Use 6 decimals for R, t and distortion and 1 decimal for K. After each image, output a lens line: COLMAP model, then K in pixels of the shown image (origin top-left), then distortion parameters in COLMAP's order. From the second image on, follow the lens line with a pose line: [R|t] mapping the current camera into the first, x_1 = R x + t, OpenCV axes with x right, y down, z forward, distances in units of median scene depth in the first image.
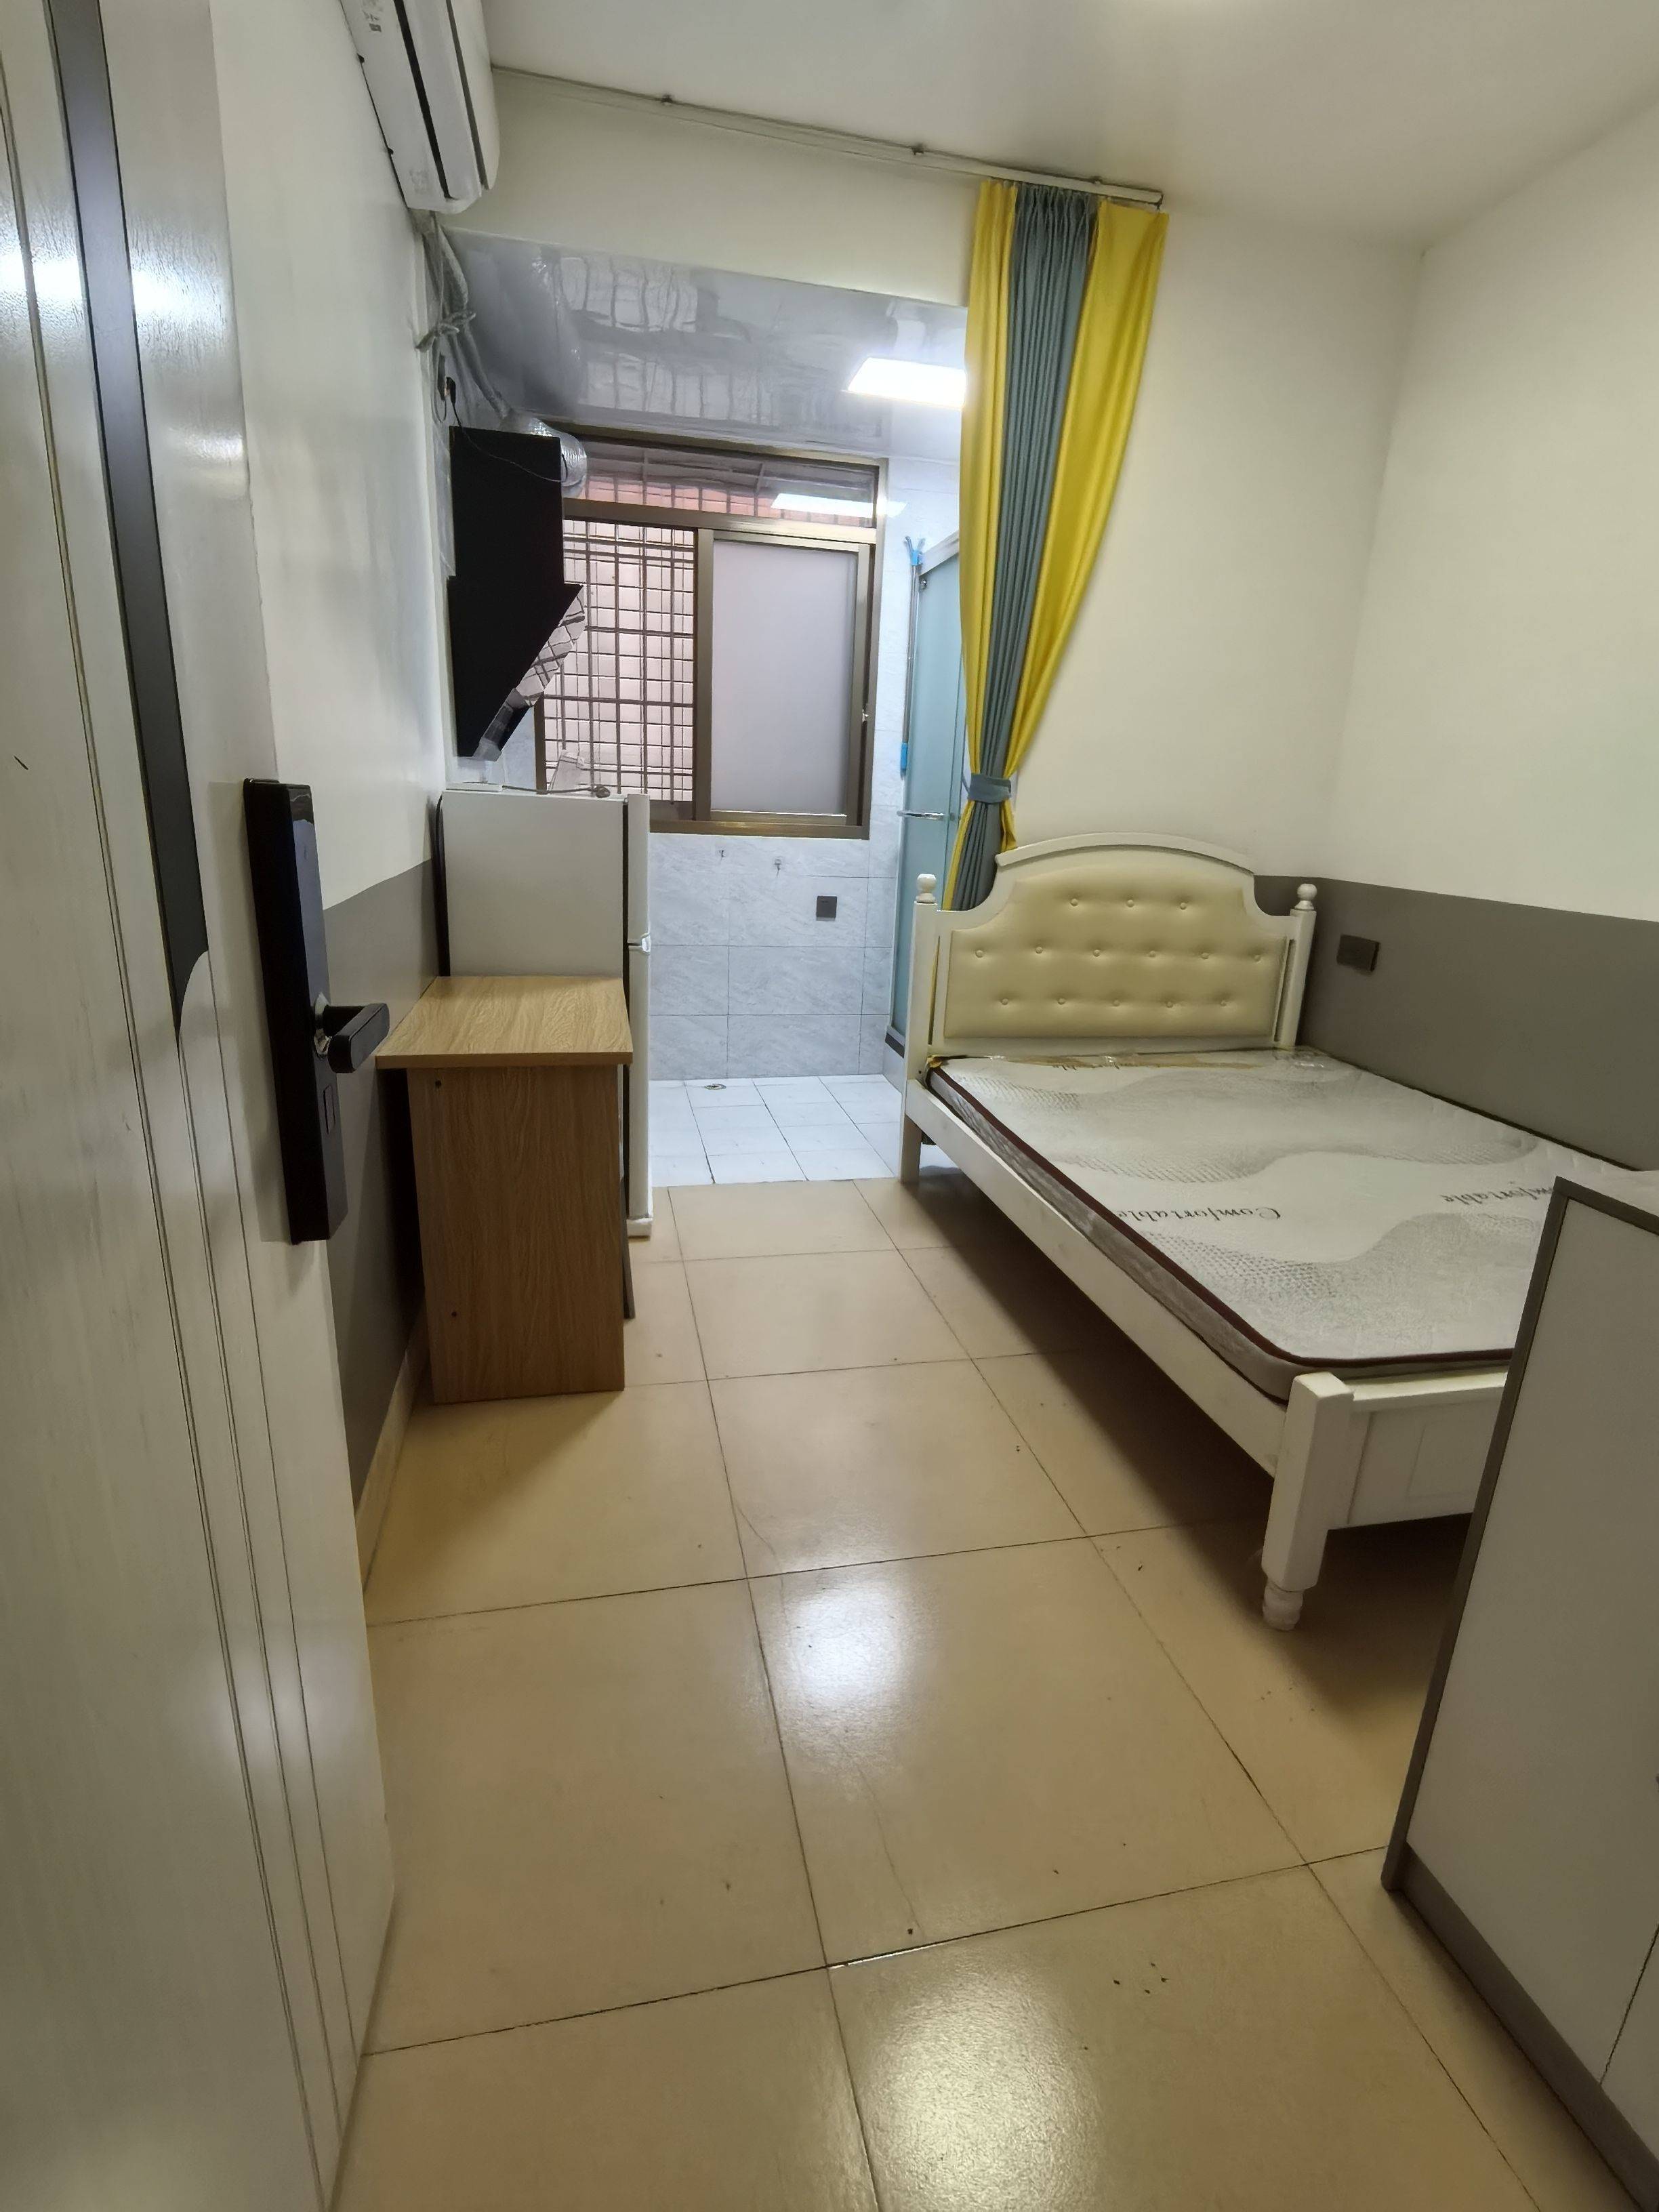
lens RADIAL K [[1053.1, 0, 842.8], [0, 1053.1, 1103.8], [0, 0, 1]] dist [0.001086, -0.006594]
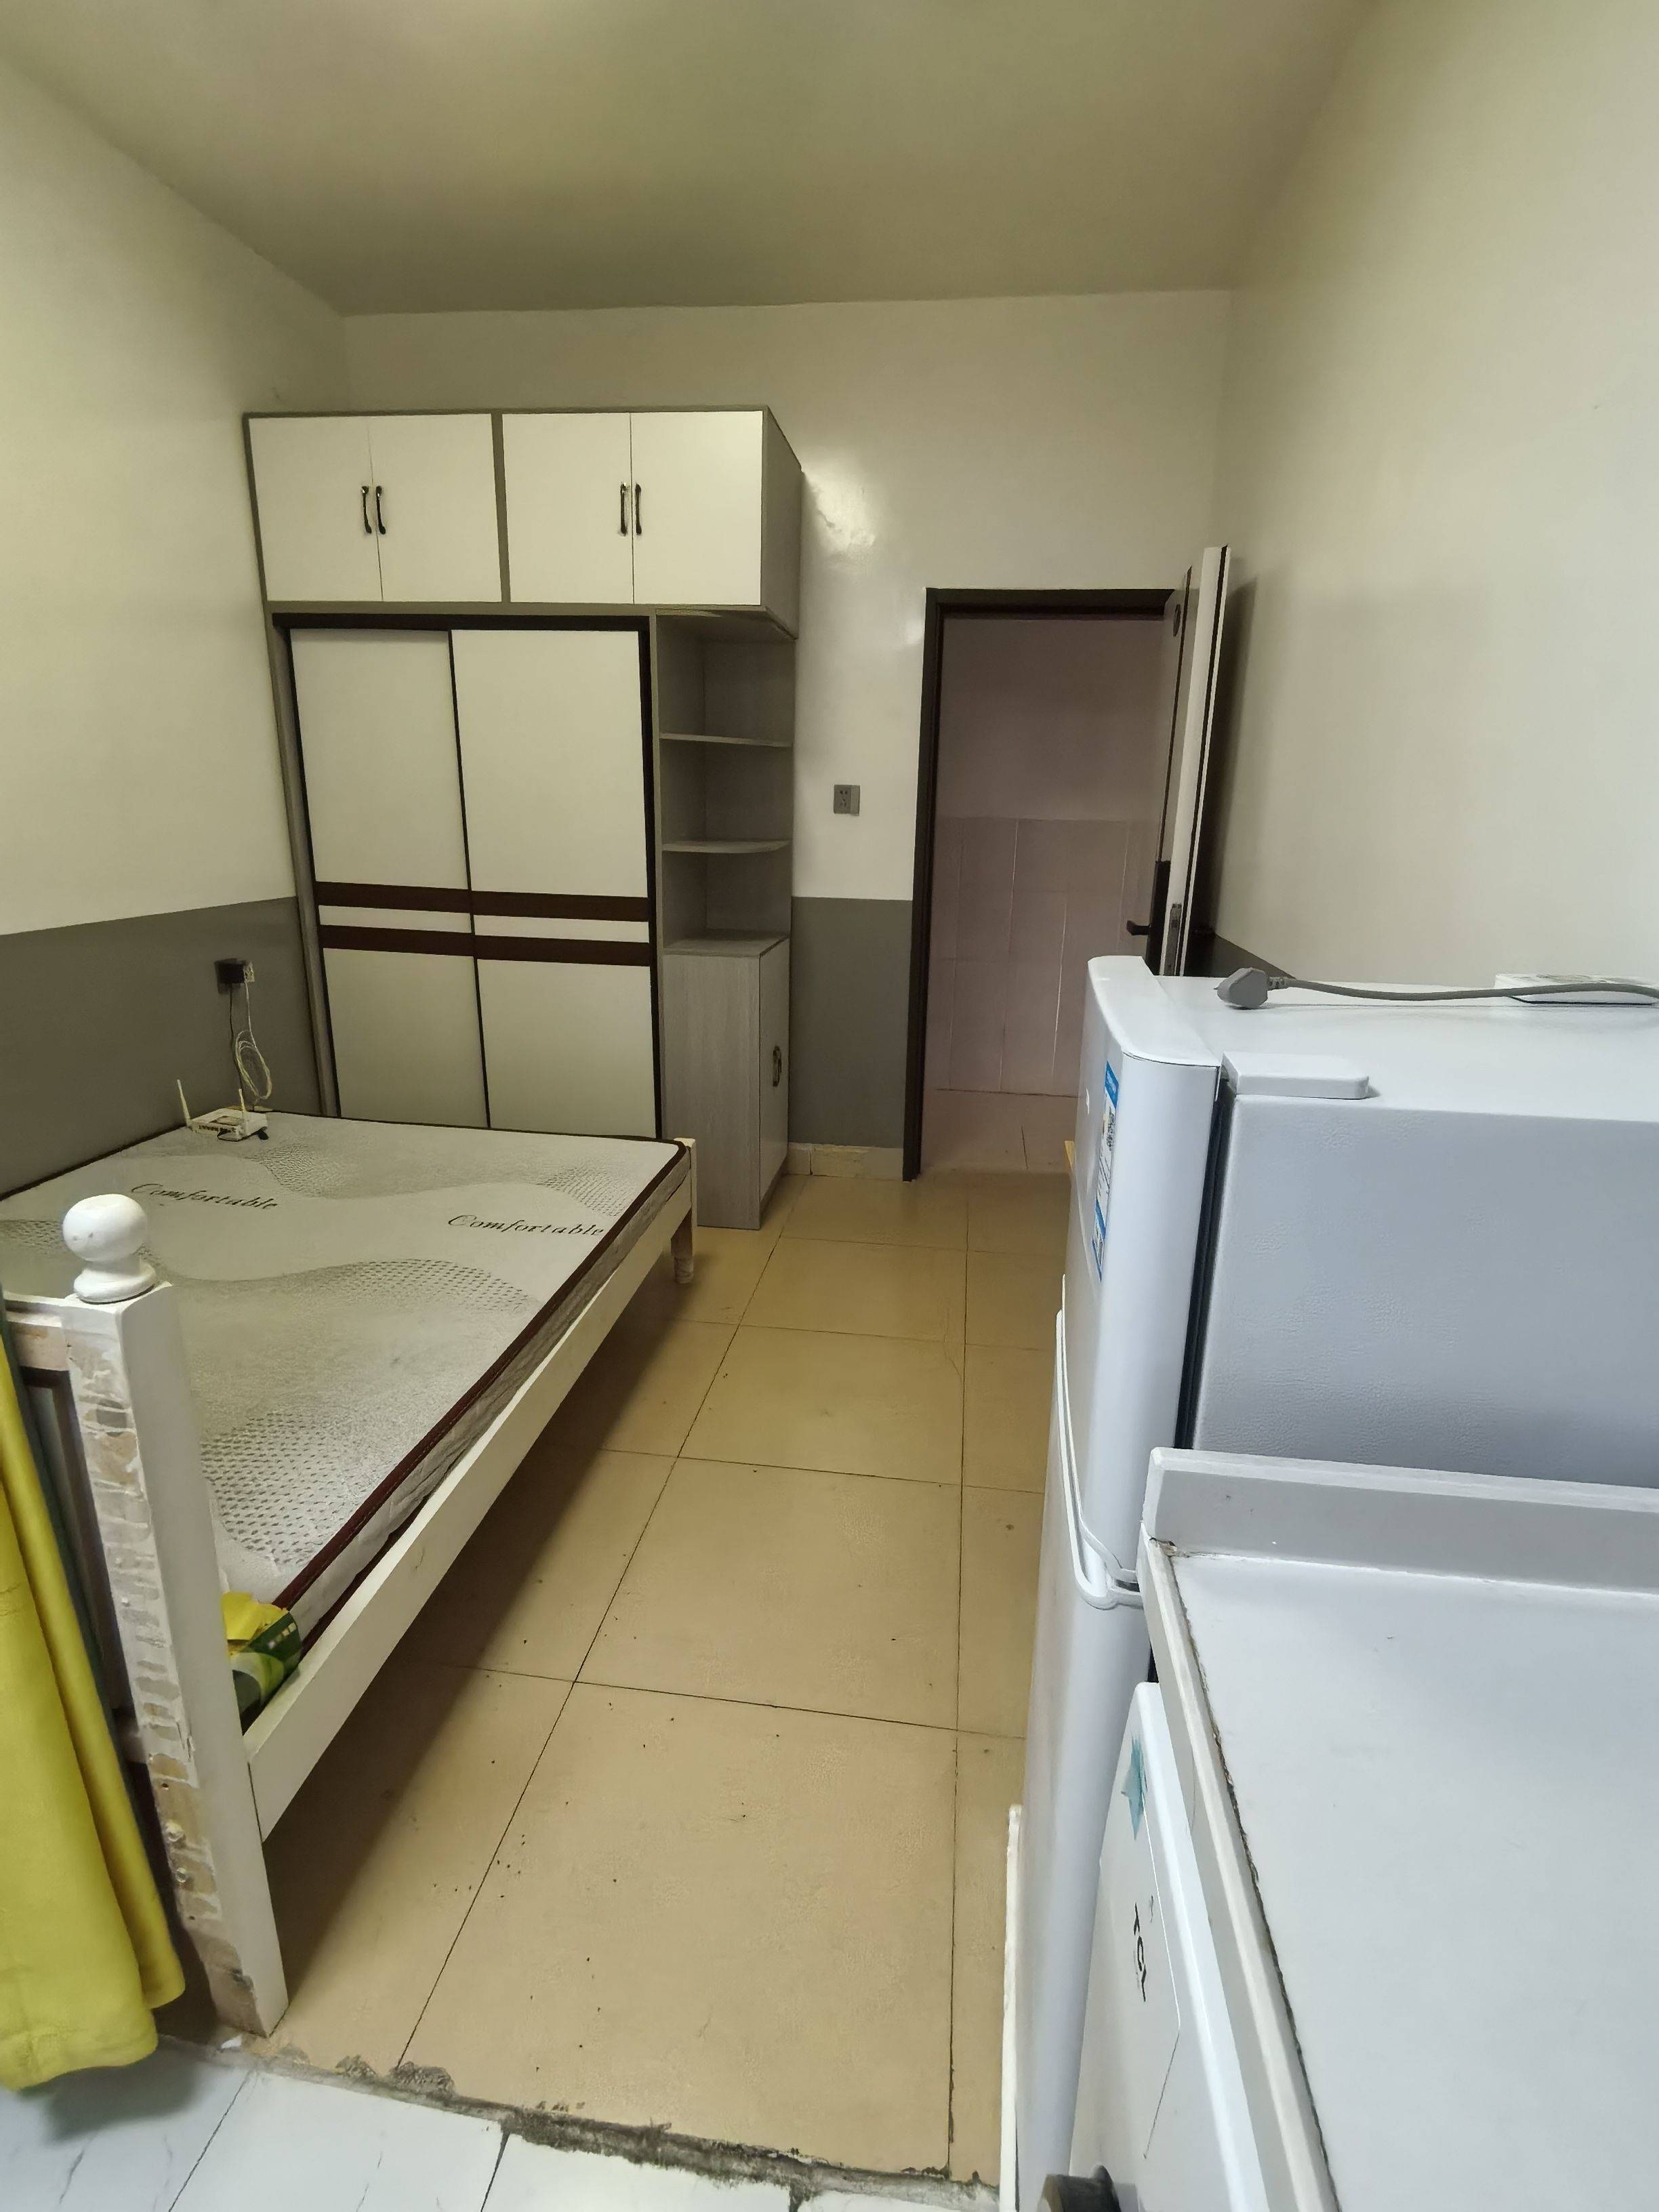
lens RADIAL K [[1053.1, 0, 842.8], [0, 1053.1, 1103.8], [0, 0, 1]] dist [0.001086, -0.006594]
pose [[-0.940617, -0.141766, 0.308450, -0.235231], [0.045552, 0.847700, 0.528517, -0.463076], [-0.336399, 0.511183, -0.790903, 1.392577]]
